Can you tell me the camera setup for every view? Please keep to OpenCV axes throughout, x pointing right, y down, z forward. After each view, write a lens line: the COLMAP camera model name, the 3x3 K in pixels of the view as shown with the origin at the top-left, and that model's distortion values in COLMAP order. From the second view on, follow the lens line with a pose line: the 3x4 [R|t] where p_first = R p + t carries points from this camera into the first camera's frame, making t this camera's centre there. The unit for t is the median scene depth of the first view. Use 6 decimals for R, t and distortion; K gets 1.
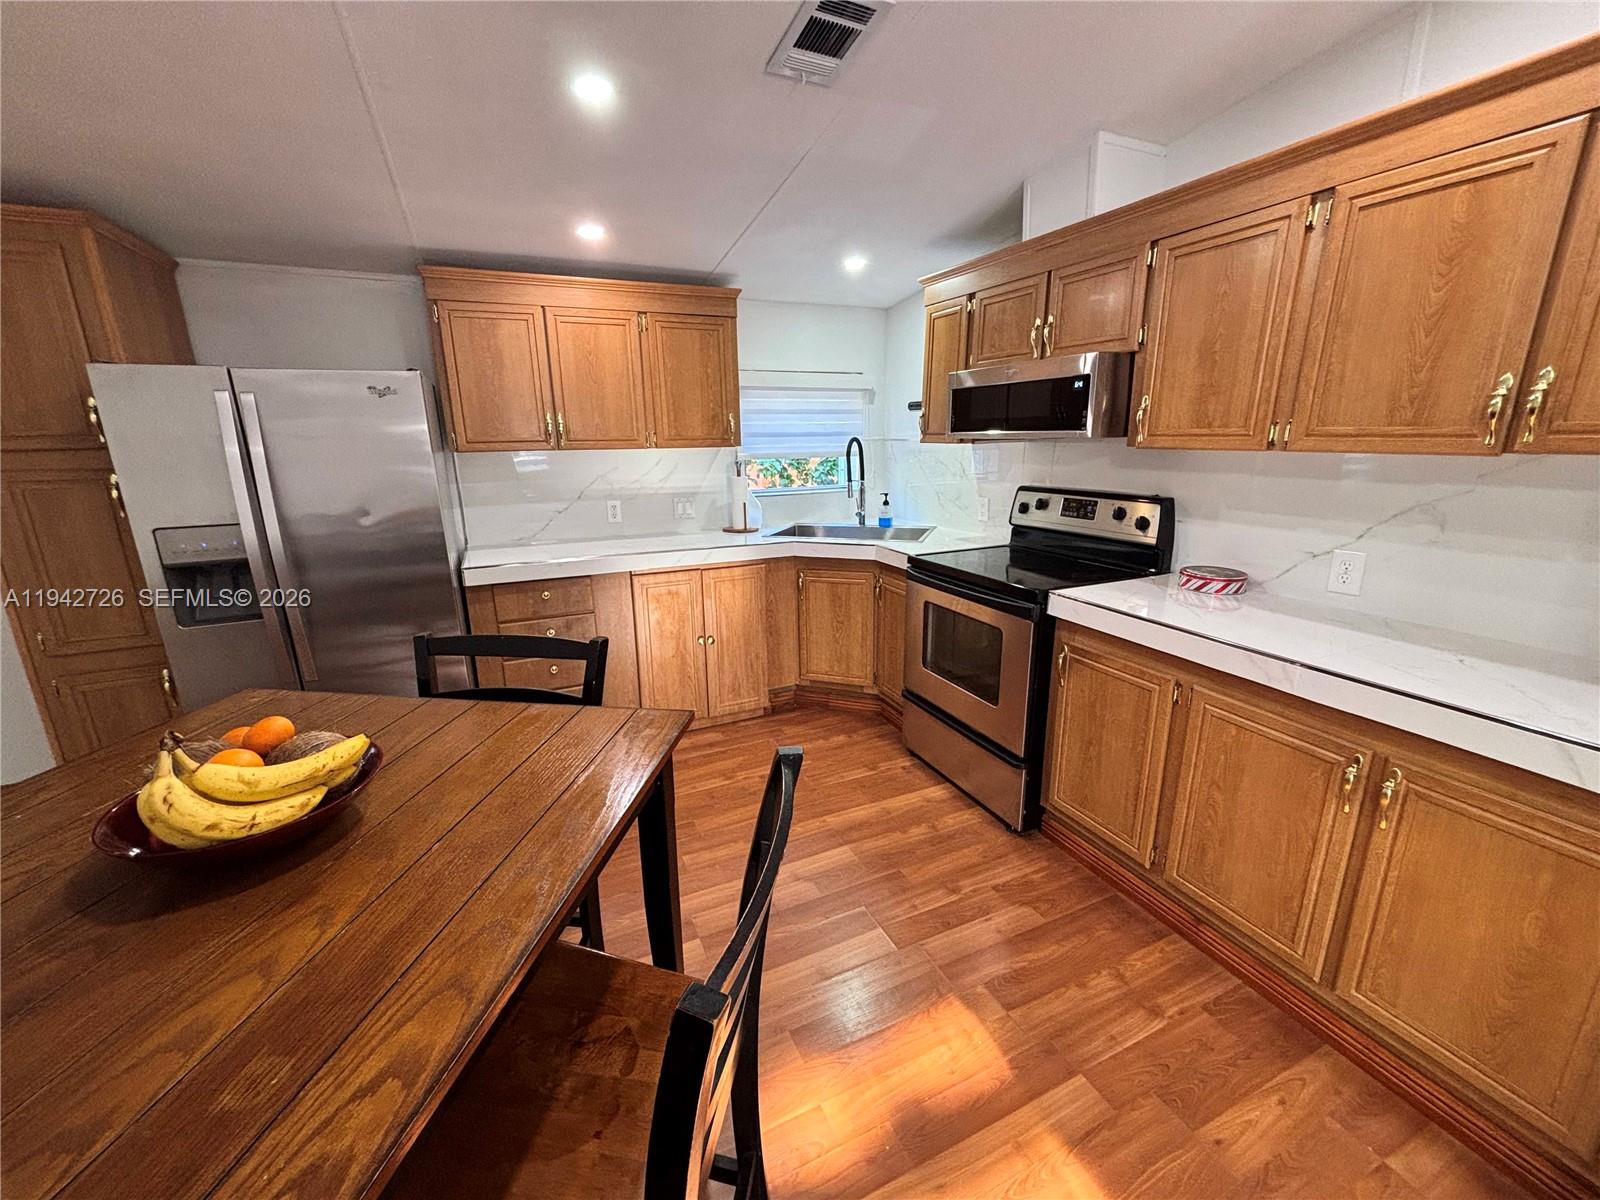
lens RADIAL K [[645.4, 0, 802.7], [0, 645.4, 597.8], [0, 0, 1]] dist [-0.000756, -0.000126]
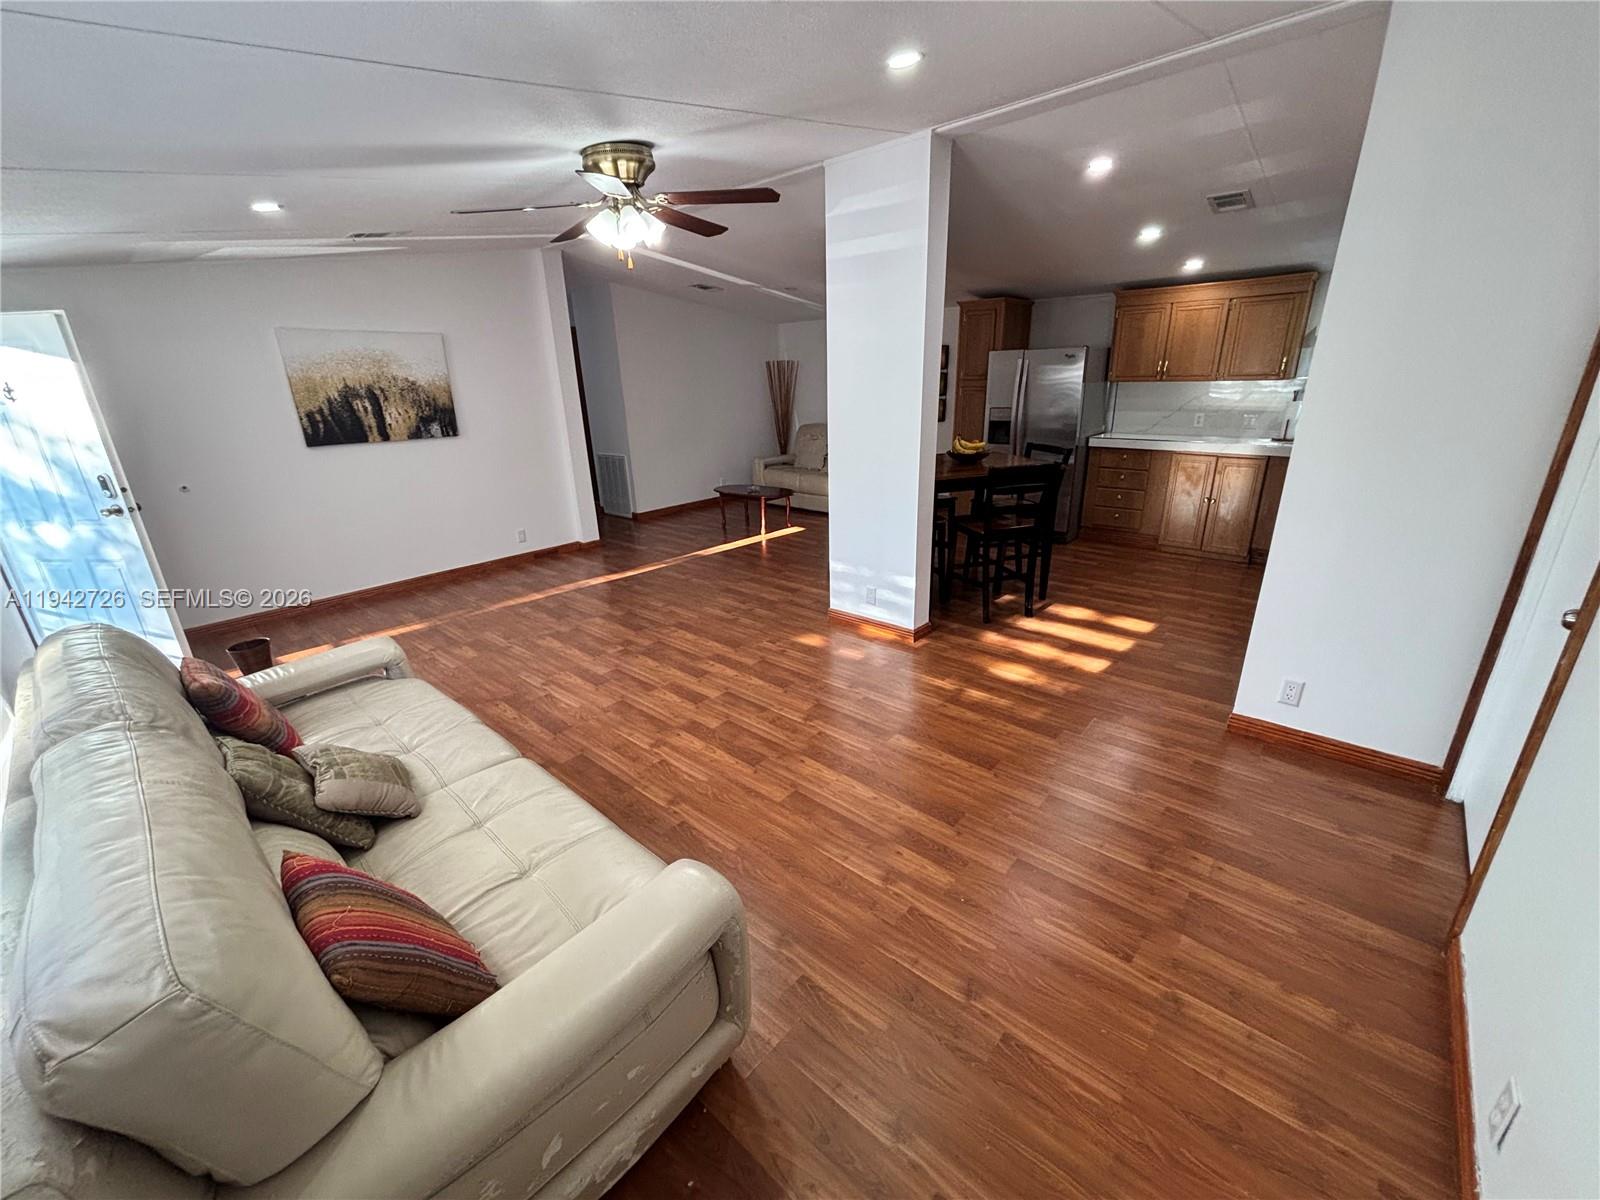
lens RADIAL K [[645.4, 0, 799.9], [0, 645.4, 602.3], [0, 0, 1]] dist [-0.000756, -0.000126]
pose [[0.400369, 0.307416, -0.863249, 1.212082], [-0.209439, 0.947811, 0.240394, 0.175200], [0.892099, 0.084552, 0.443859, -0.841099]]
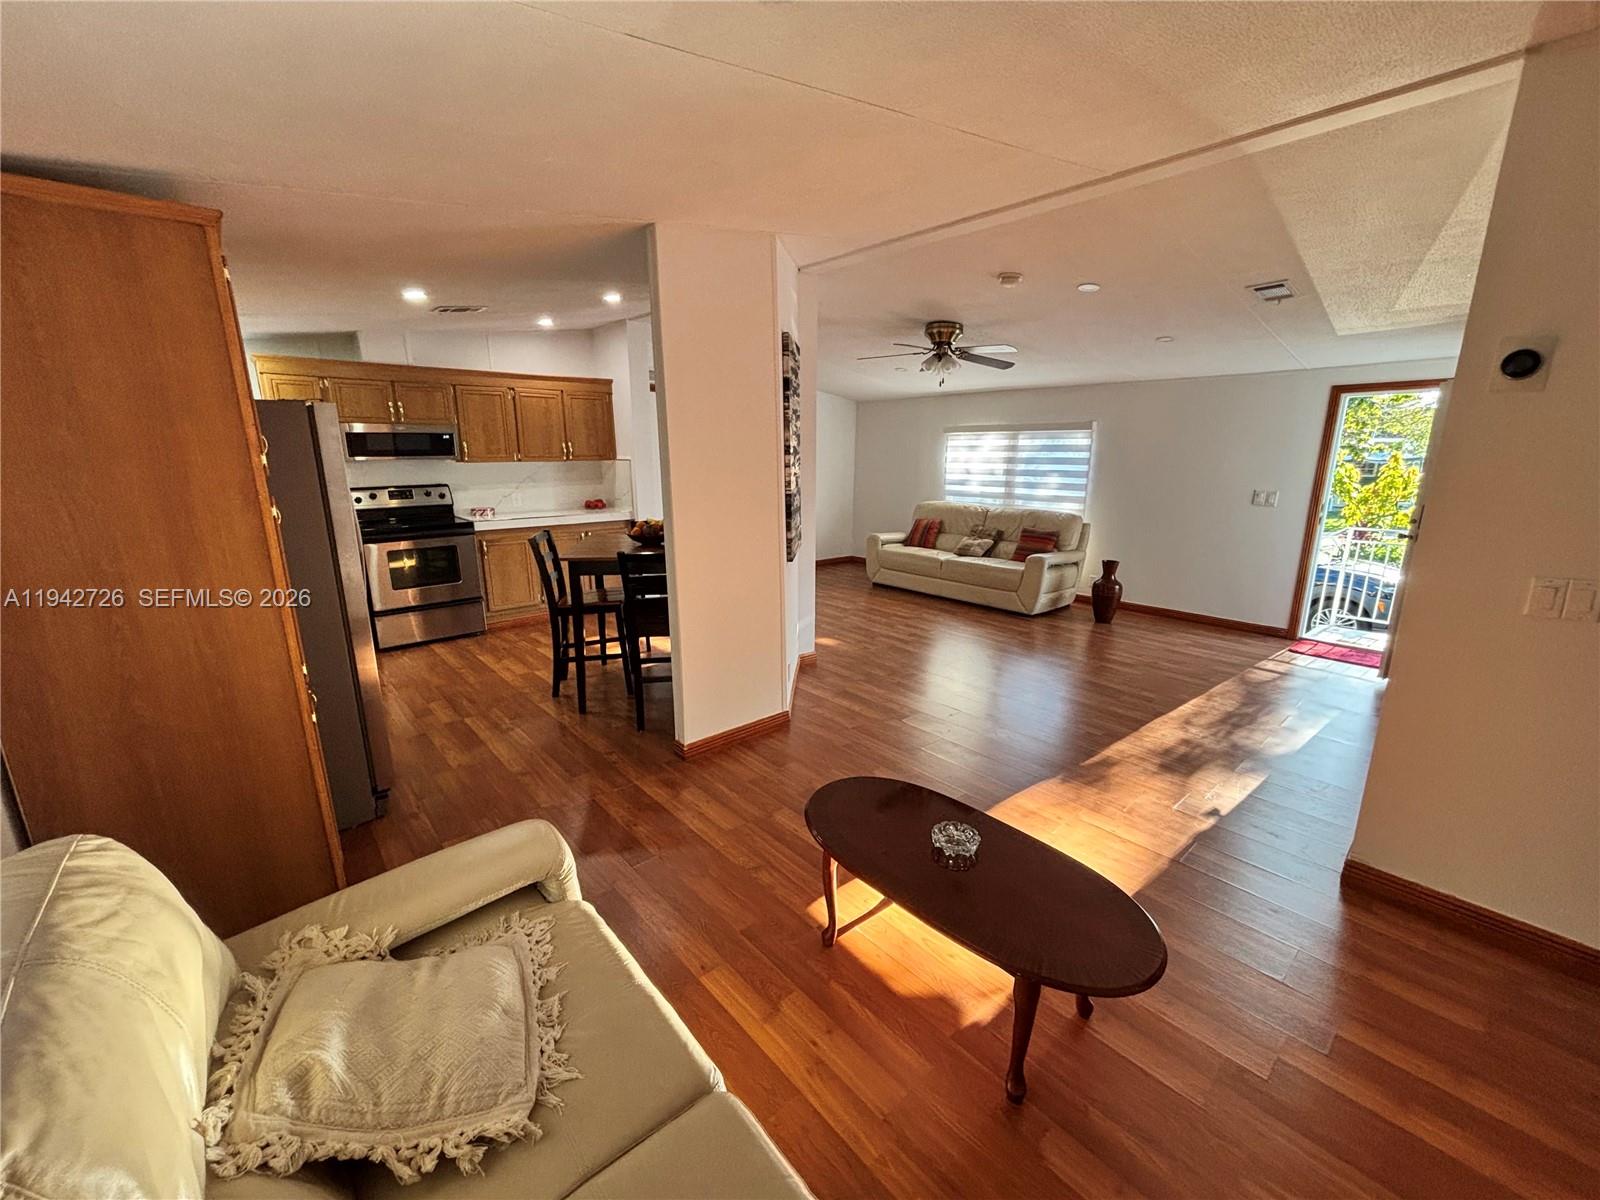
lens RADIAL K [[645.4, 0, 800.5], [0, 645.4, 604.0], [0, 0, 1]] dist [-0.000756, -0.000126]
pose [[-0.287364, -0.213596, 0.933702, -2.010461], [0.245699, 0.925762, 0.287398, -0.102508], [-0.925772, 0.311997, -0.213550, 0.414247]]
